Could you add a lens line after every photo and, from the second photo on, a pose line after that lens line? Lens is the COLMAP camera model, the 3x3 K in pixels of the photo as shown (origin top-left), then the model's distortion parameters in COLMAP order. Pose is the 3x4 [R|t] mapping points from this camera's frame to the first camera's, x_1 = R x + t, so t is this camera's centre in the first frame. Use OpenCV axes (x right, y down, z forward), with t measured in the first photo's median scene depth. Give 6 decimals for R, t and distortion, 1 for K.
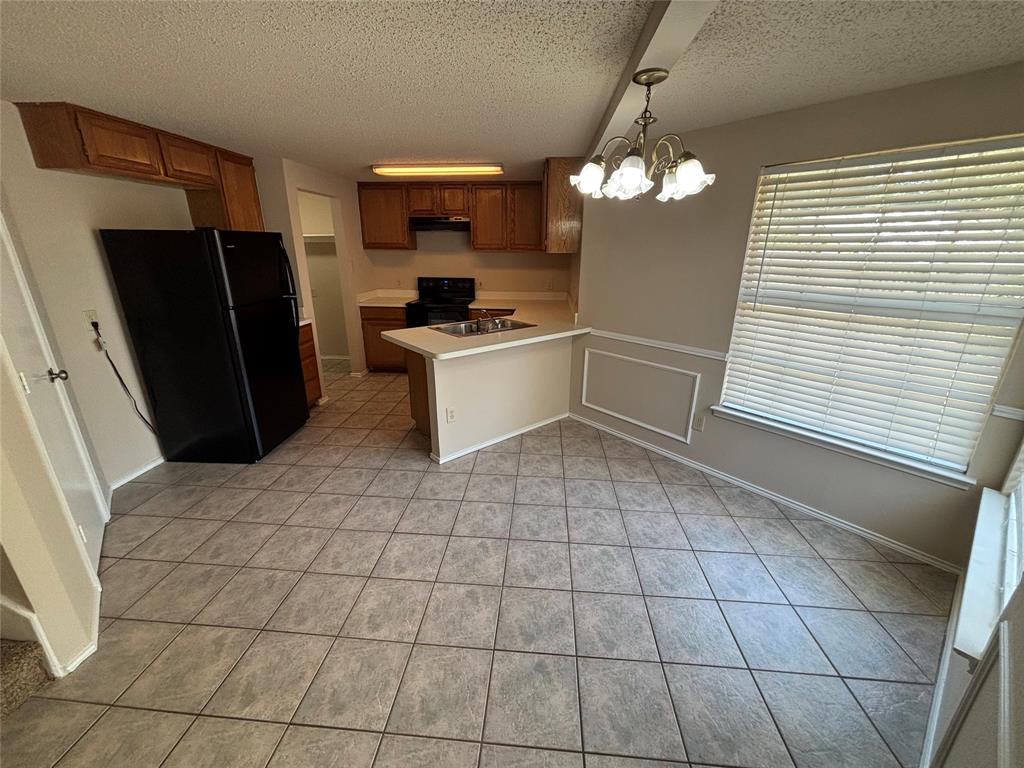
lens RADIAL K [[412.8, 0, 509.0], [0, 412.8, 381.8], [0, 0, 1]] dist [0.008712, 0.000258]
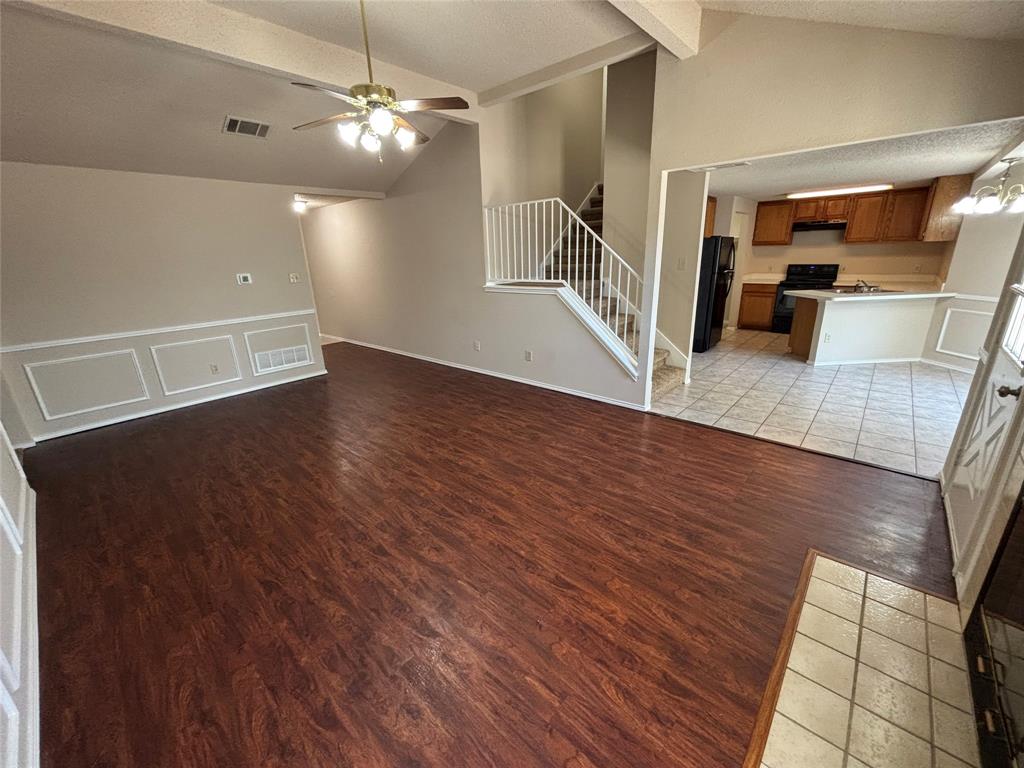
lens RADIAL K [[412.8, 0, 512.8], [0, 412.8, 382.3], [0, 0, 1]] dist [0.008712, 0.000258]
pose [[0.801551, 0.152416, -0.578174, -0.134160], [-0.154618, 0.986912, 0.045811, 0.312339], [0.577589, 0.052676, 0.814626, -0.939593]]
